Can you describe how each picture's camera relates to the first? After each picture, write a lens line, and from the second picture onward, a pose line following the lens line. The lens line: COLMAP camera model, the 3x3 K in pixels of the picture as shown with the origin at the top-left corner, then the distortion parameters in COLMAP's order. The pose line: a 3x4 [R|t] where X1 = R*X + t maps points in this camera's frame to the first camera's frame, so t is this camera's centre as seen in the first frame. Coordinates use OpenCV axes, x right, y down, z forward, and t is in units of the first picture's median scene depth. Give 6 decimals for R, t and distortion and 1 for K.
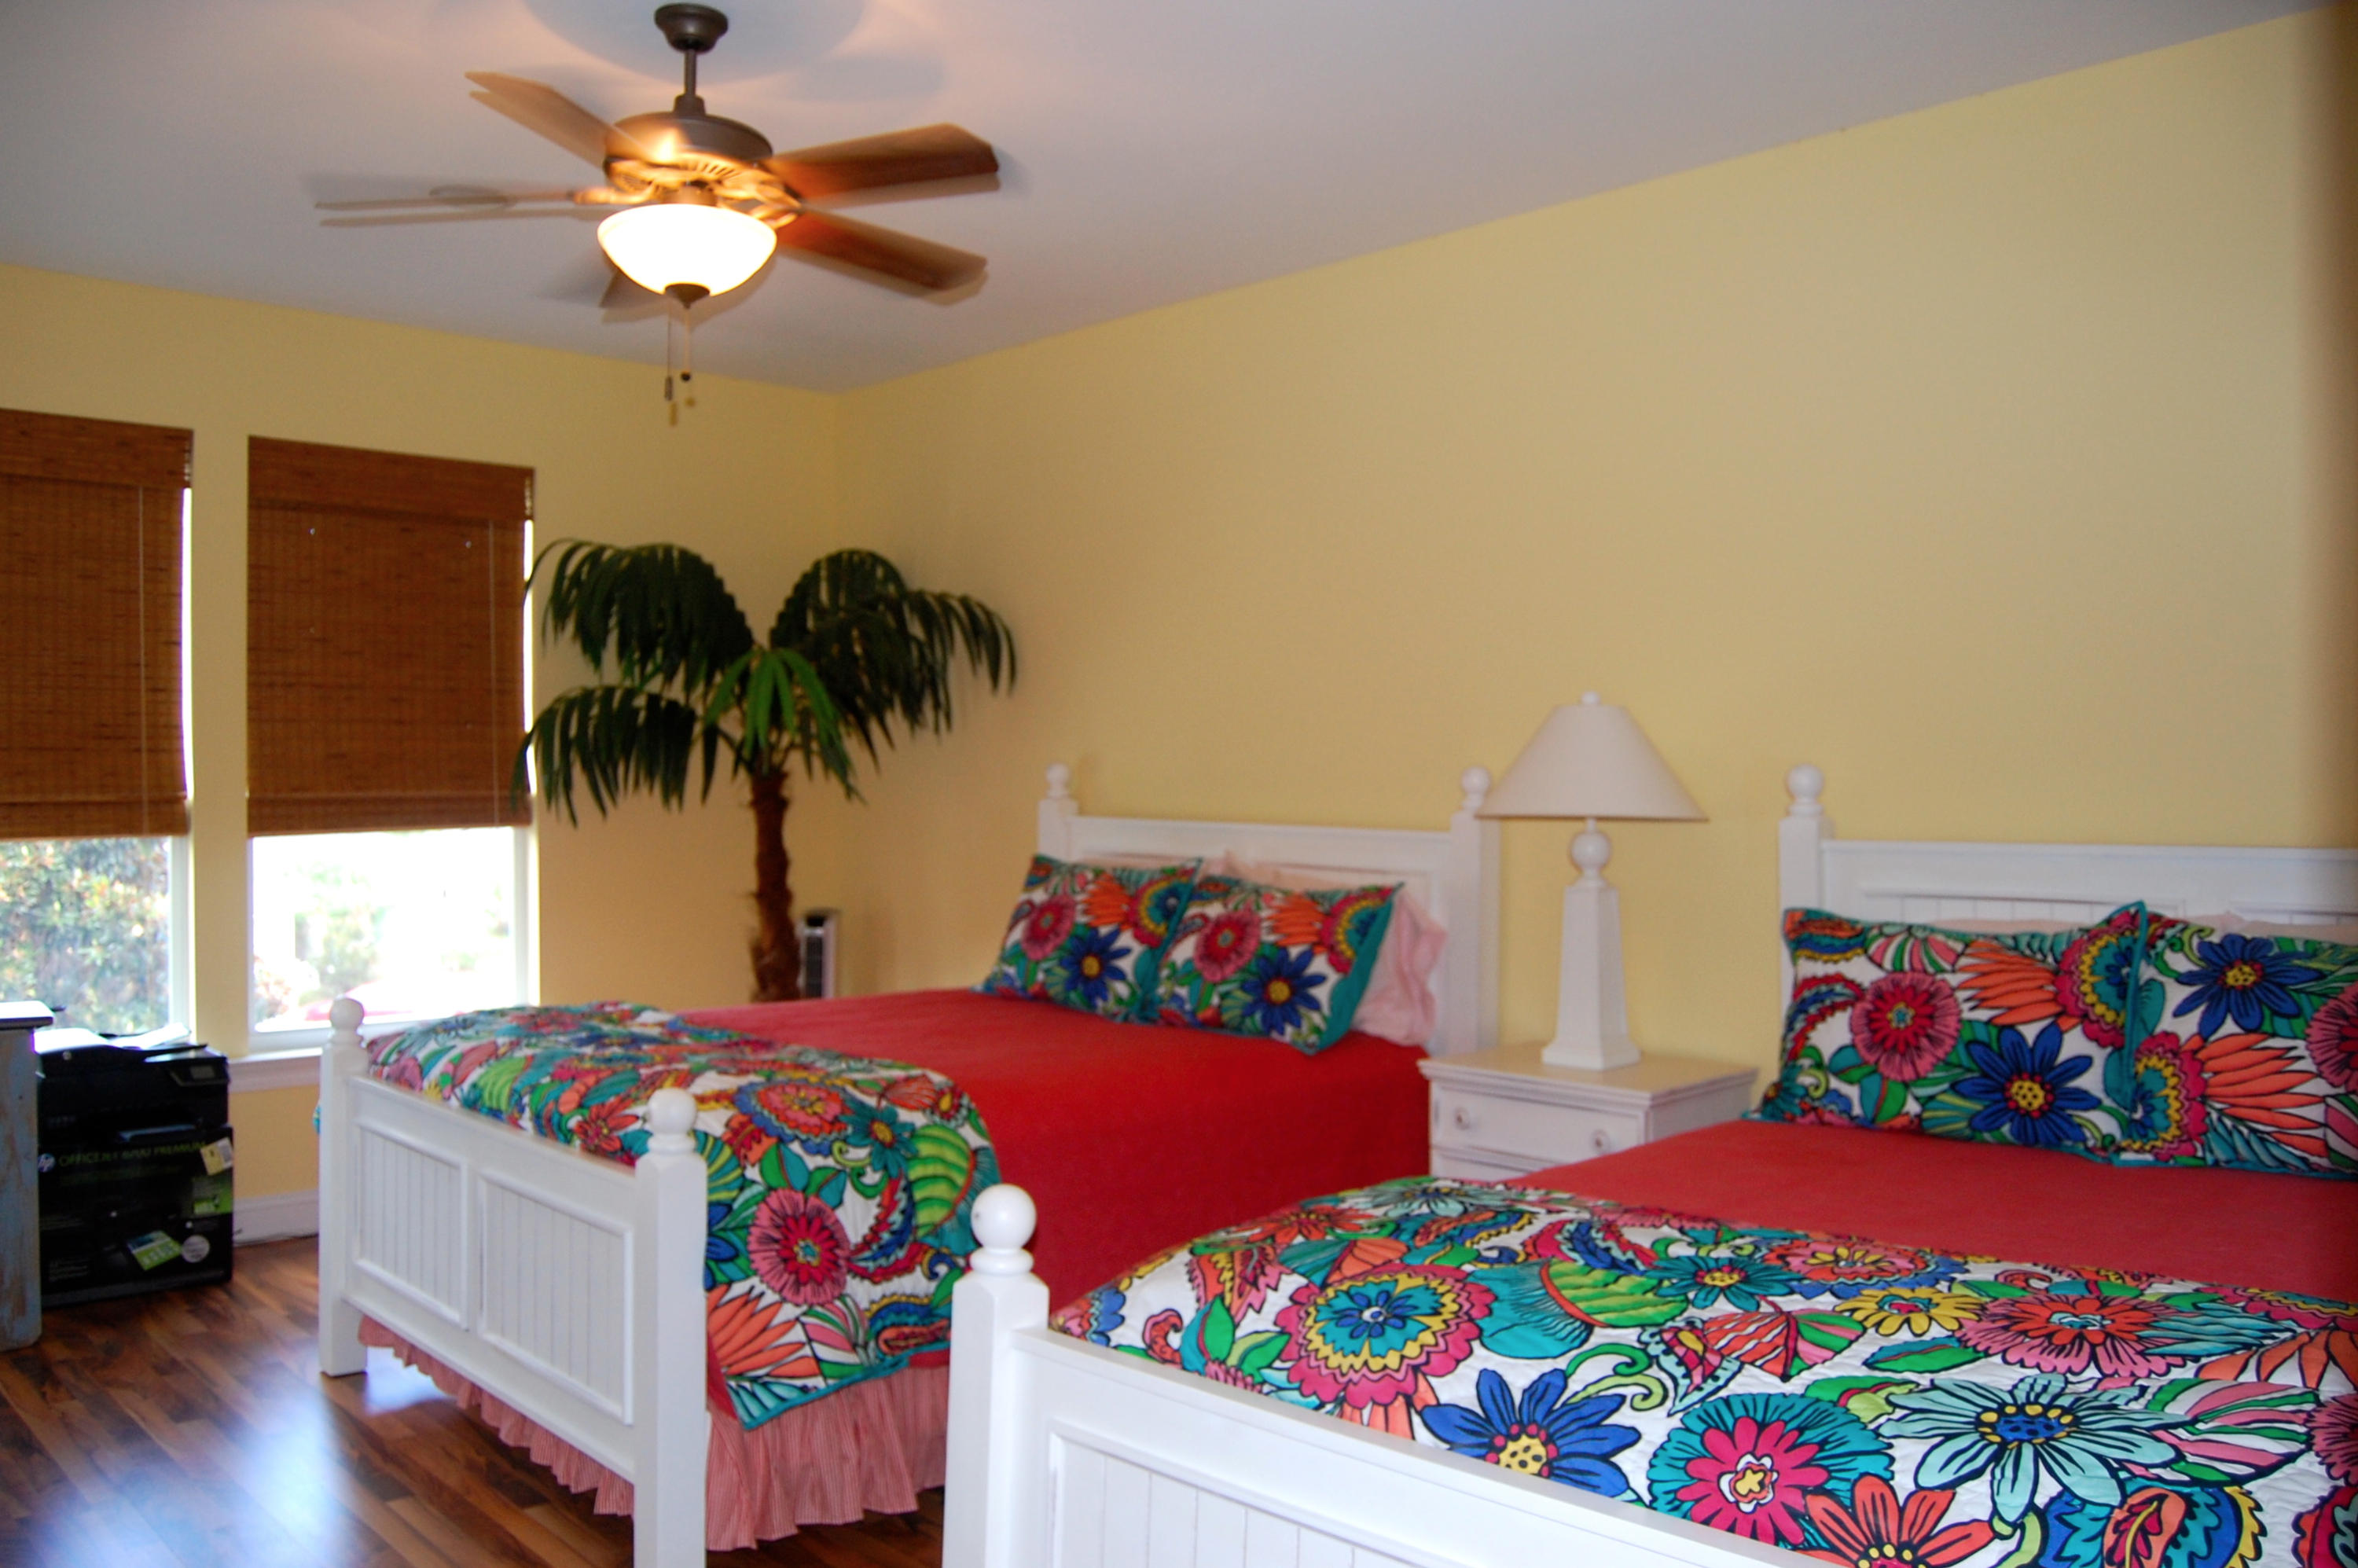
lens RADIAL K [[1846.4, 0, 1164.9], [0, 1846.4, 777.0], [0, 0, 1]] dist [-0.097004, 0.042120]
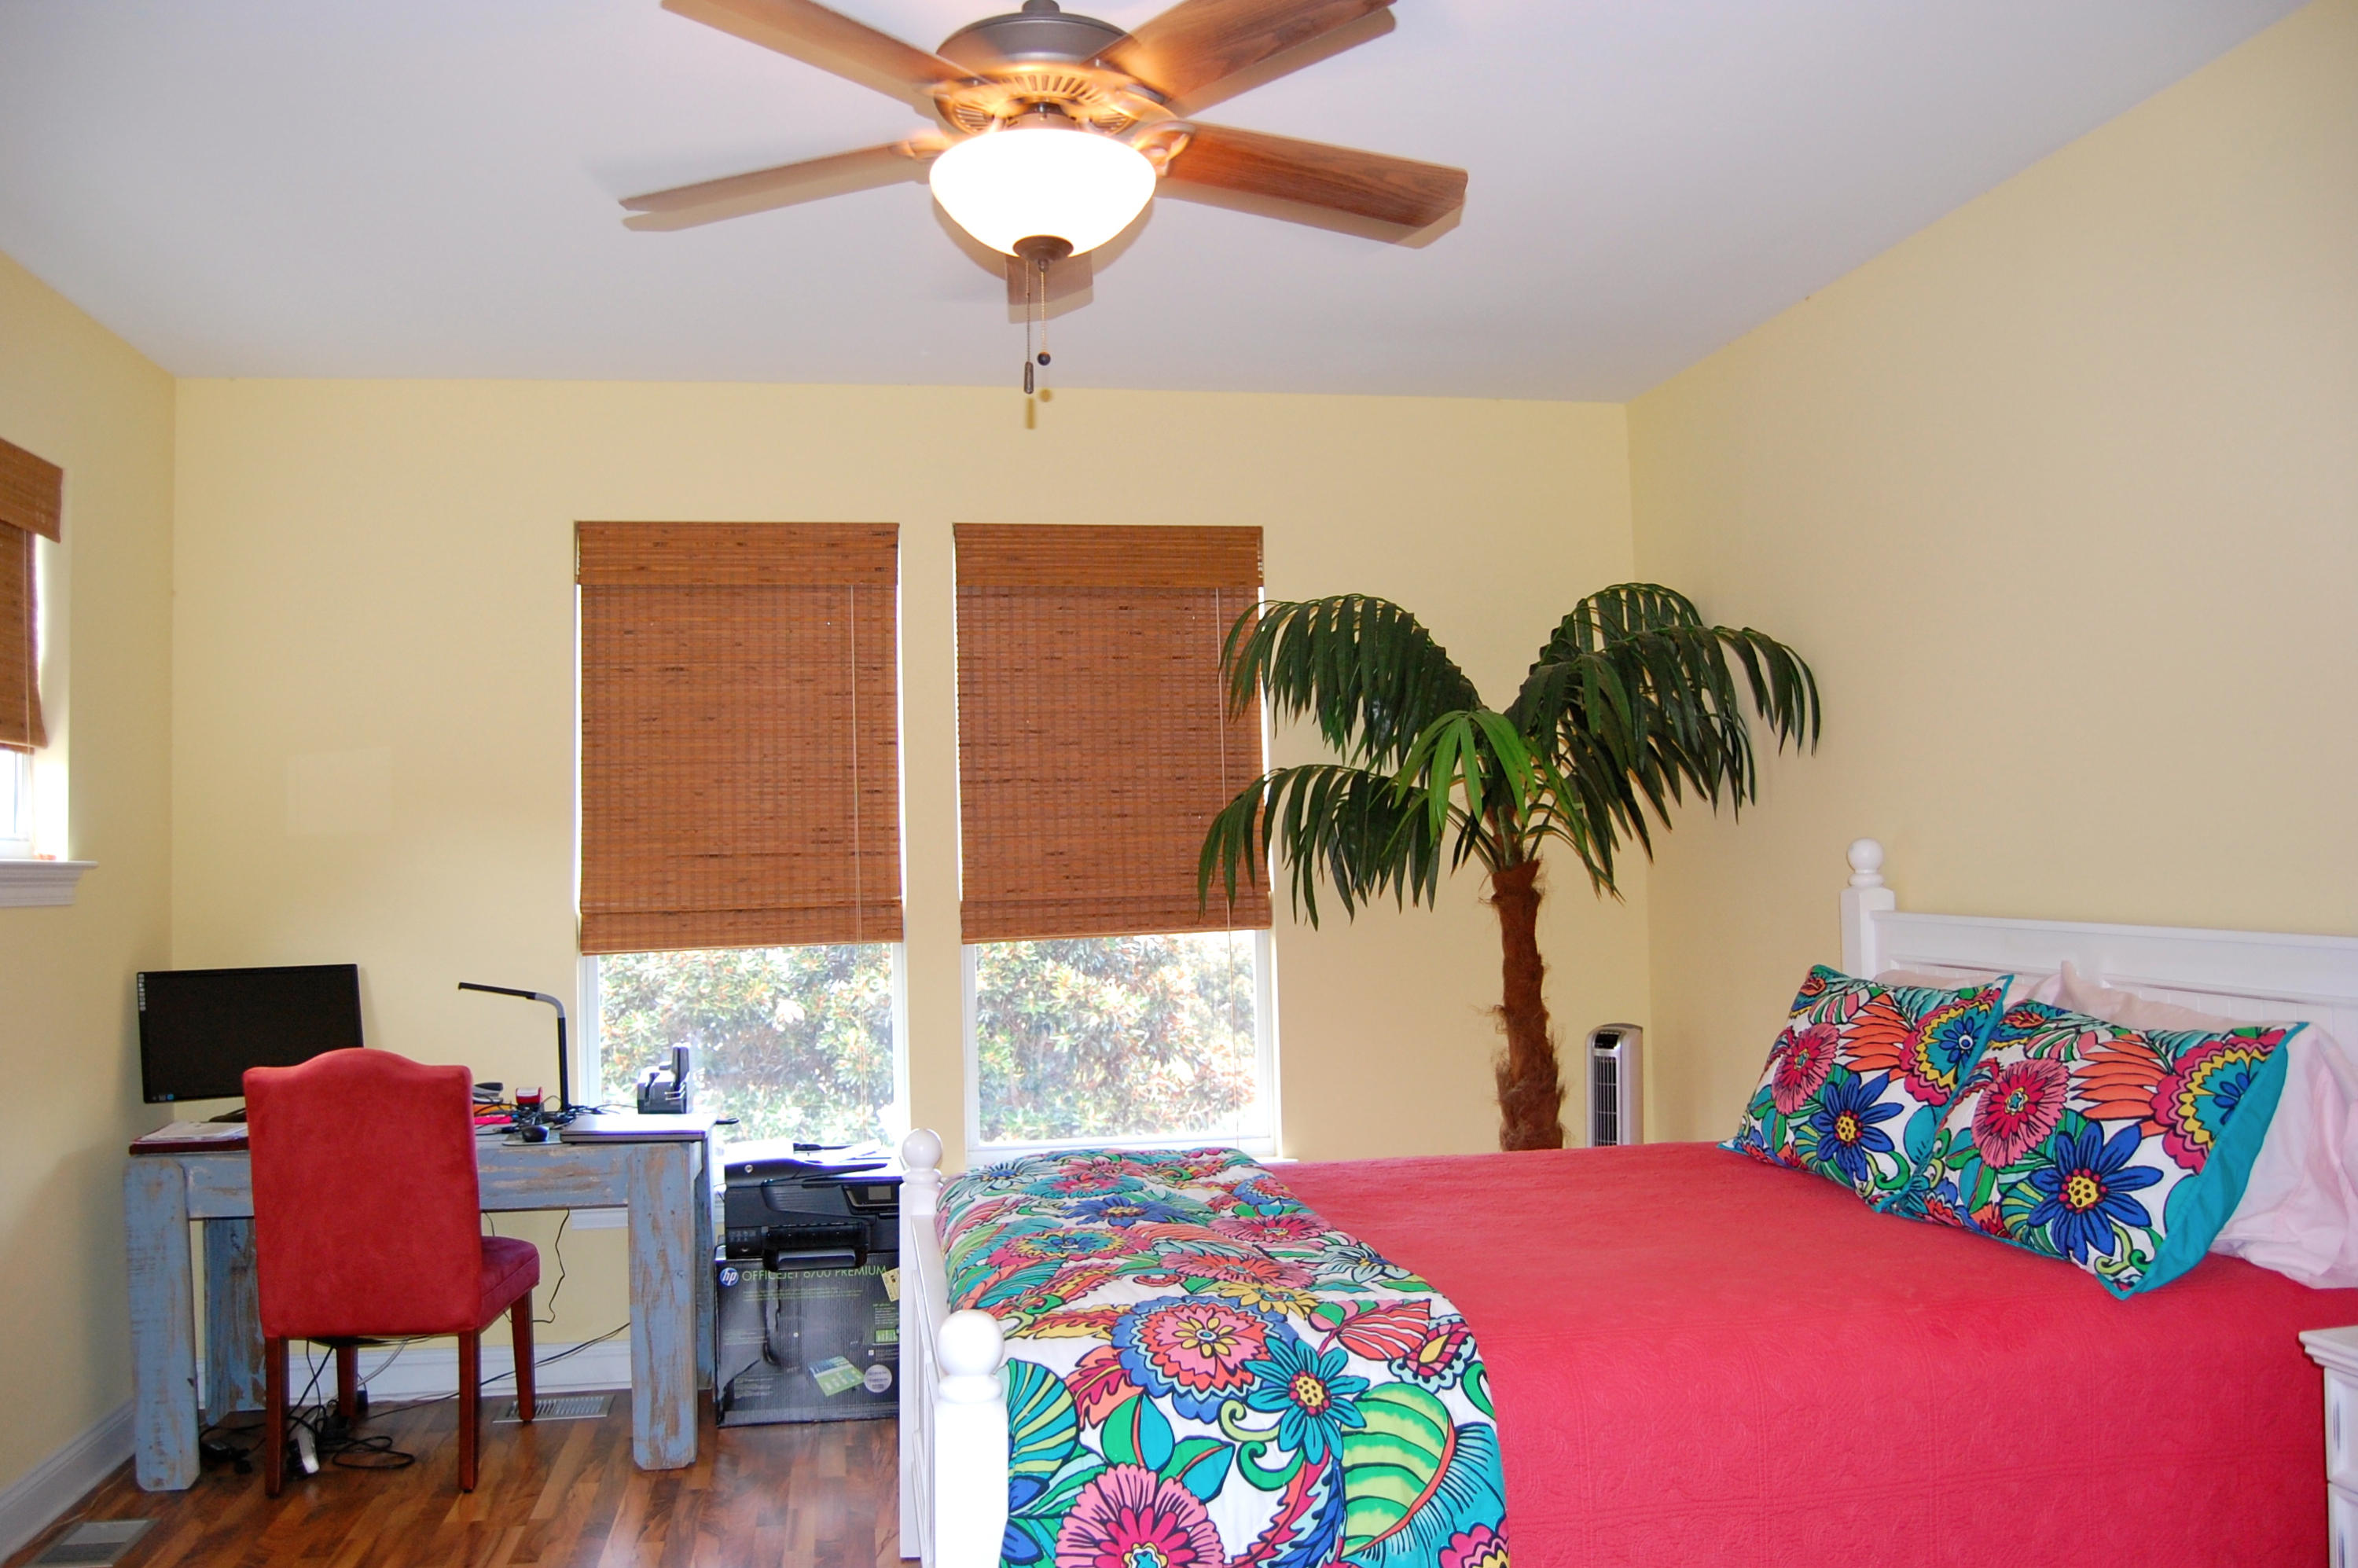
lens RADIAL K [[1846.4, 0, 1164.9], [0, 1846.4, 777.0], [0, 0, 1]] dist [-0.097004, 0.042120]
pose [[0.832129, -0.046628, -0.552618, 0.134561], [0.023227, 0.998515, -0.049276, -0.003532], [0.554095, 0.028168, 0.831977, 0.272992]]
